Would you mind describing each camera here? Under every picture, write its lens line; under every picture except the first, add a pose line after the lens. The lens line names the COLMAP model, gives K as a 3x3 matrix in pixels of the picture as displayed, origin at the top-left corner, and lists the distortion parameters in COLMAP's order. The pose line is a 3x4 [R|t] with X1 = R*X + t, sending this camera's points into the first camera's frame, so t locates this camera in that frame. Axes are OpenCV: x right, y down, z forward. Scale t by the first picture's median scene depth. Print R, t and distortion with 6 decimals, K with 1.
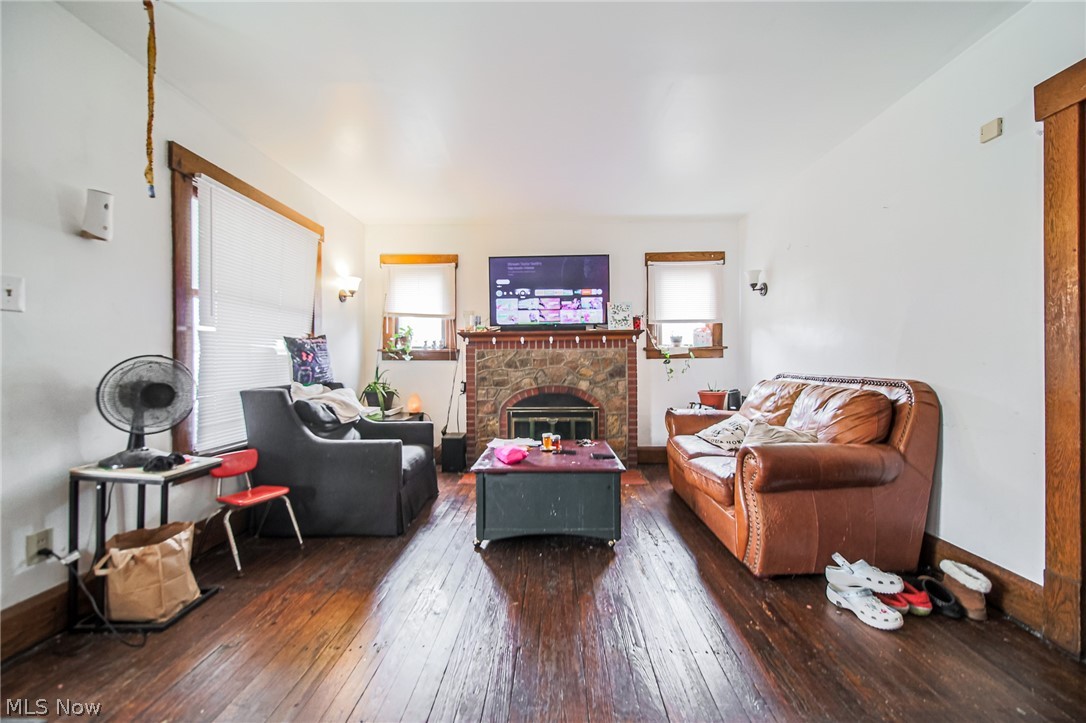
lens RADIAL K [[405.3, 0, 540.7], [0, 405.3, 363.1], [0, 0, 1]] dist [-0.000082, -0.000053]
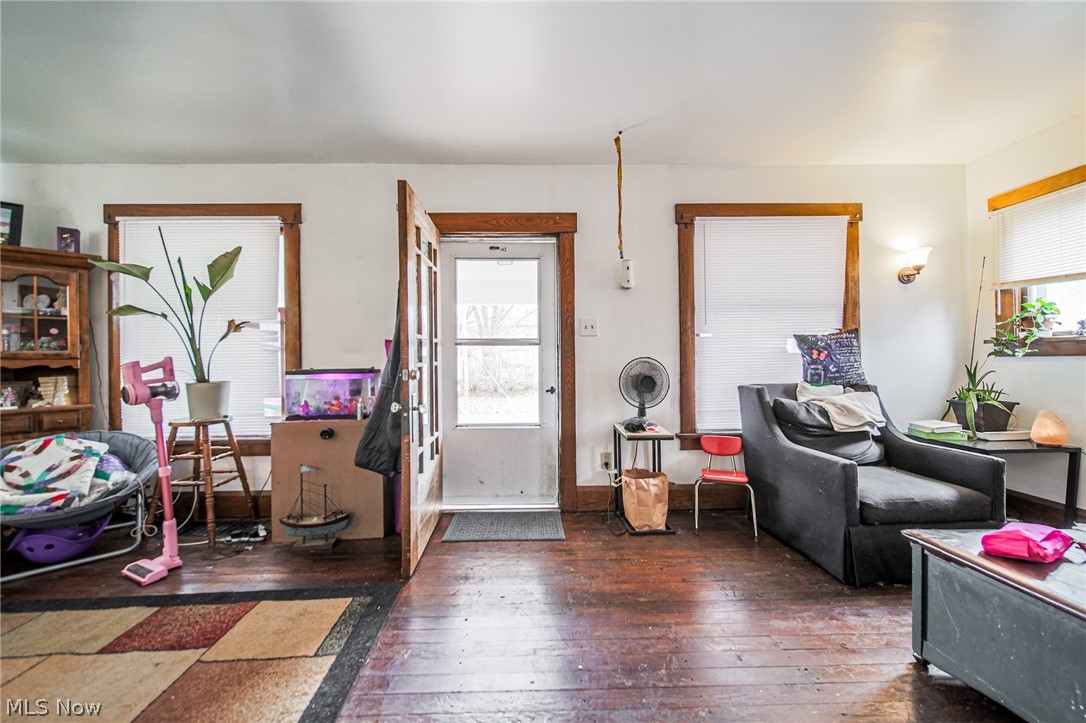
lens RADIAL K [[405.3, 0, 536.3], [0, 405.3, 361.7], [0, 0, 1]] dist [-0.000082, -0.000053]
pose [[0.060400, -0.001655, -0.998173, 0.328249], [0.004651, 0.999988, -0.001376, -0.001131], [0.998163, -0.004560, 0.060407, 0.304149]]
